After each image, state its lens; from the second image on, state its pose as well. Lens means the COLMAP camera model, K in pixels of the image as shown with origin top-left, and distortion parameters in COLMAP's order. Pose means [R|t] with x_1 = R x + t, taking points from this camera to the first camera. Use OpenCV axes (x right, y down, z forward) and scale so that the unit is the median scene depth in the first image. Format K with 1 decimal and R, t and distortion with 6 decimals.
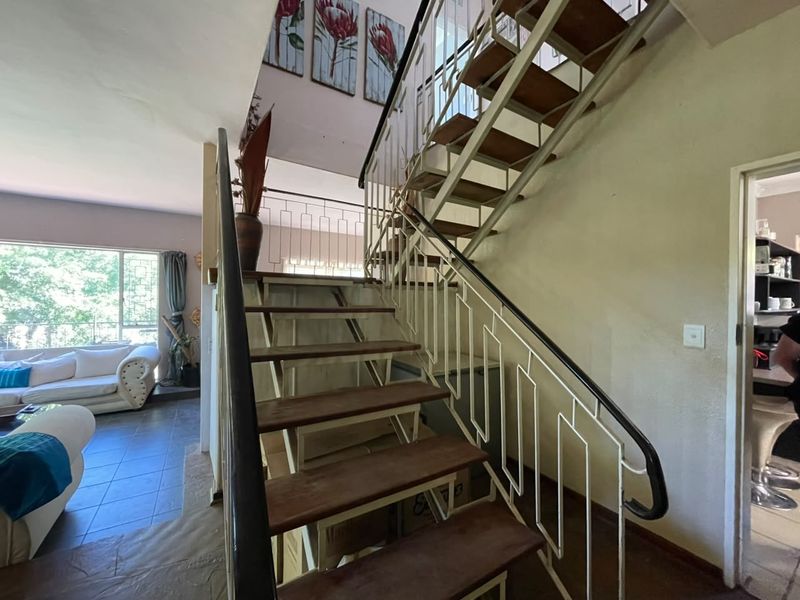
lens RADIAL K [[326.0, 0, 397.9], [0, 326.0, 298.2], [0, 0, 1]] dist [-0.001882, -0.000670]
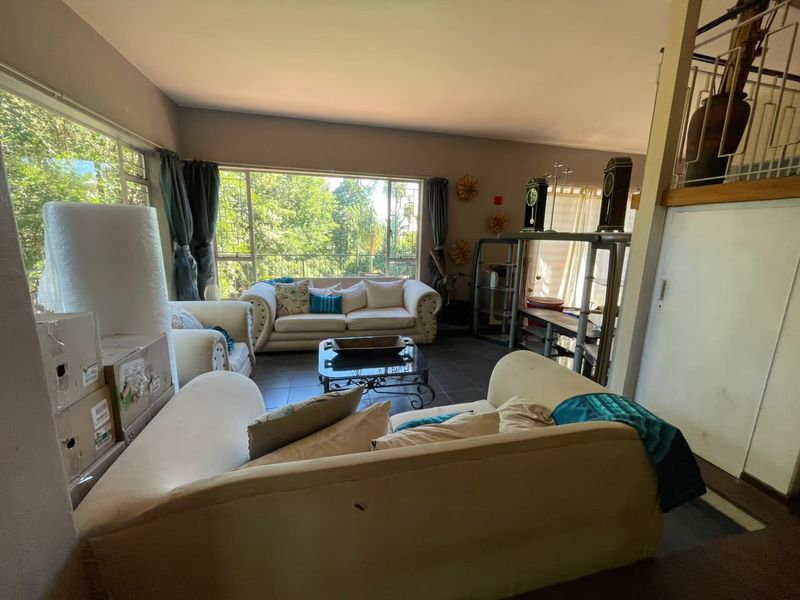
lens RADIAL K [[326.0, 0, 397.9], [0, 326.0, 298.2], [0, 0, 1]] dist [-0.001882, -0.000670]
pose [[0.951246, 0.071887, -0.299939, -0.596734], [-0.016492, 0.982923, 0.183275, 0.024630], [0.307993, -0.169393, 0.936187, 0.067226]]
